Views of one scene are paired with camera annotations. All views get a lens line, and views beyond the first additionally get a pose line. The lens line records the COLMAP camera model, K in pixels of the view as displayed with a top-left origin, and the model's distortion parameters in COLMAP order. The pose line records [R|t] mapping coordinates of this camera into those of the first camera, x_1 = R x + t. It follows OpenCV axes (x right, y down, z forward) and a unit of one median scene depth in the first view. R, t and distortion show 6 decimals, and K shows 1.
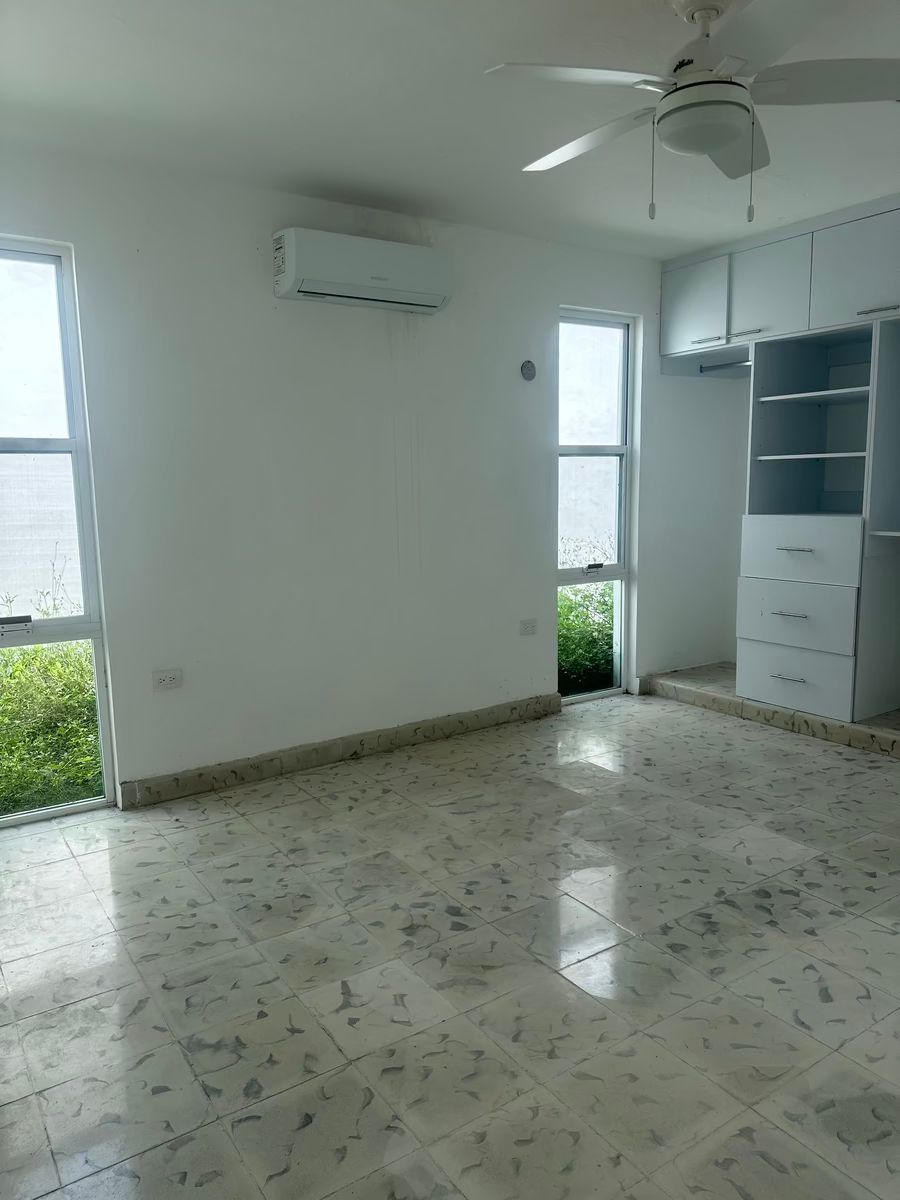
lens RADIAL K [[847.9, 0, 445.5], [0, 847.9, 597.6], [0, 0, 1]] dist [0.005437, -0.004210]
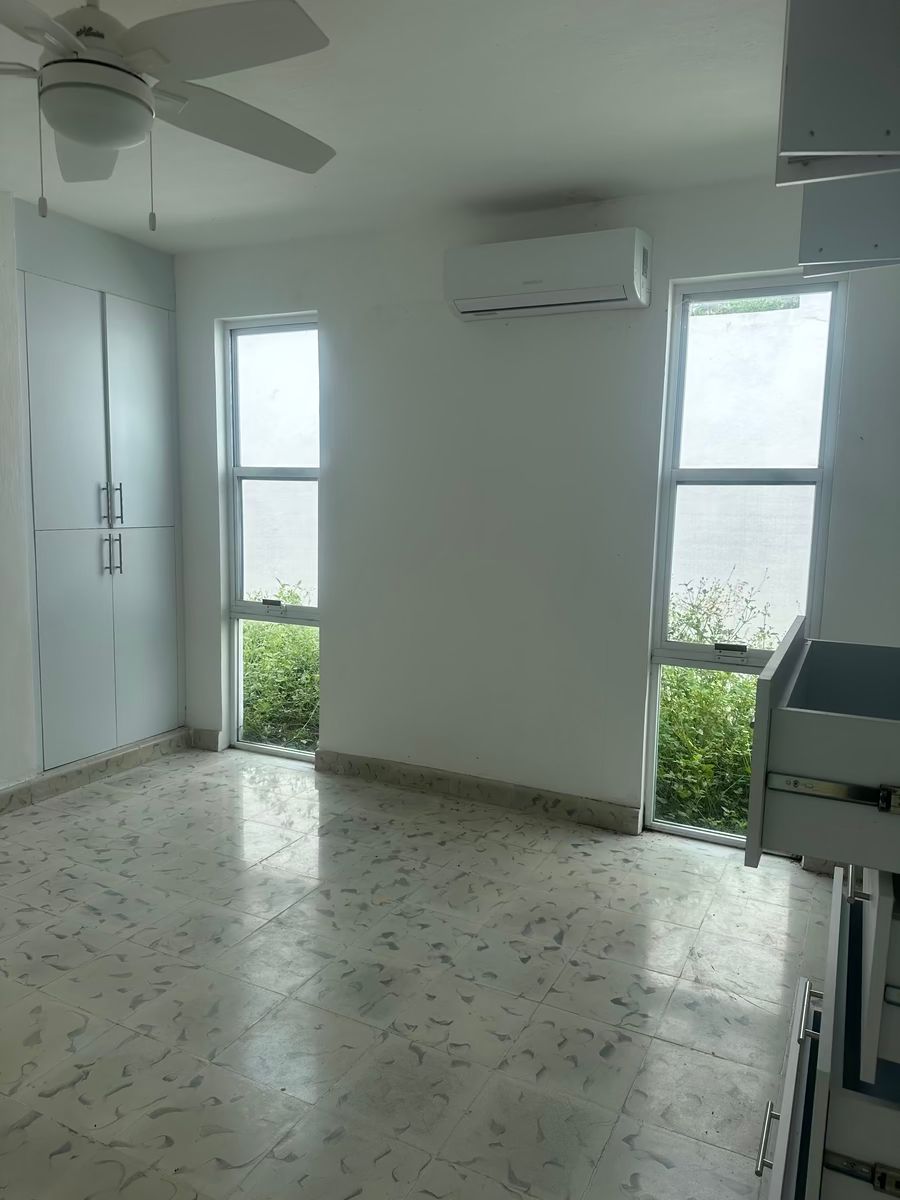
lens RADIAL K [[857.1, 0, 431.8], [0, 857.1, 605.0], [0, 0, 1]] dist [-0.002404, -0.010079]
pose [[0.488159, 0.133781, -0.862440, 0.670297], [-0.152056, 0.986105, 0.066897, -0.083038], [0.859407, 0.098483, 0.501718, 0.468934]]
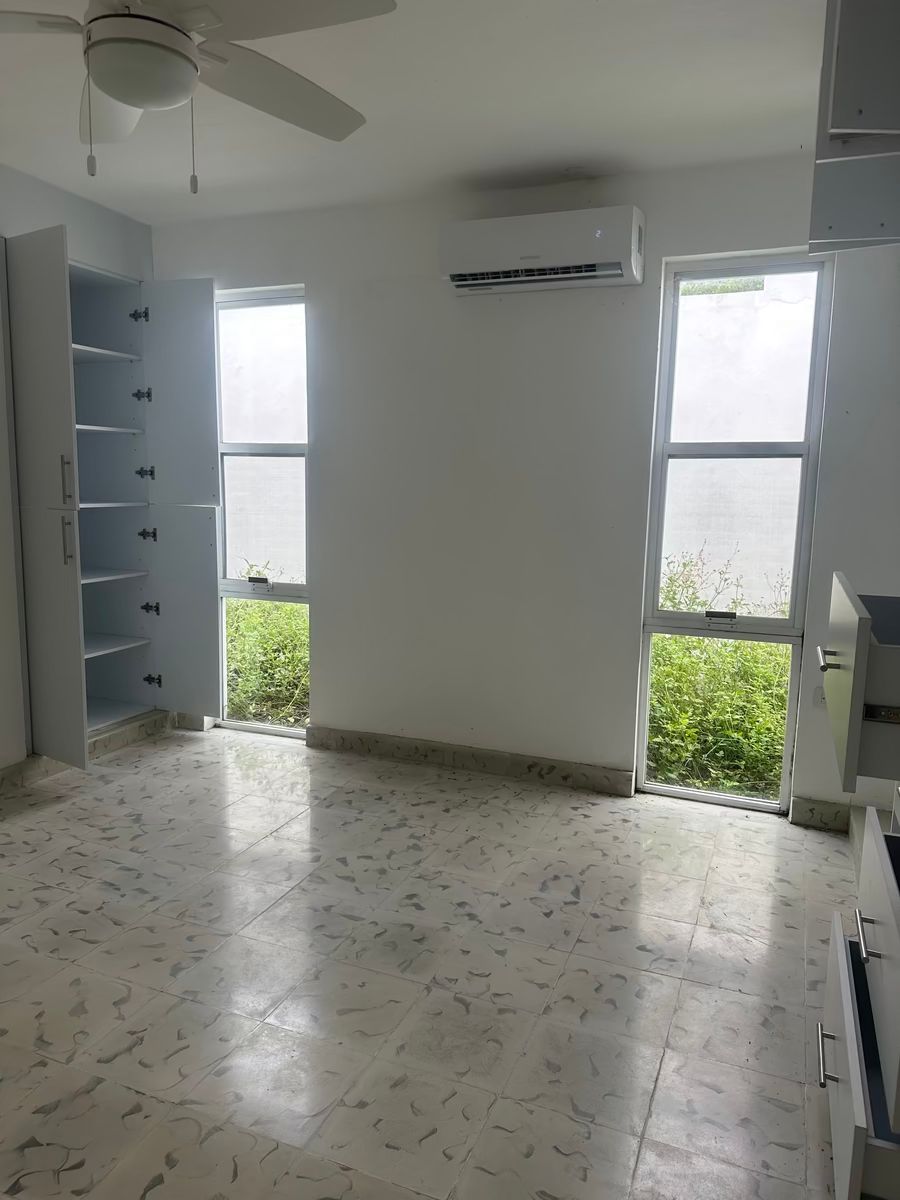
lens RADIAL K [[847.8, 0, 461.2], [0, 847.8, 602.9], [0, 0, 1]] dist [0.014927, -0.030848]
pose [[0.555009, 0.144448, -0.819207, 0.659226], [-0.144190, 0.986606, 0.076277, -0.072333], [0.819253, 0.075787, 0.568403, 0.439848]]
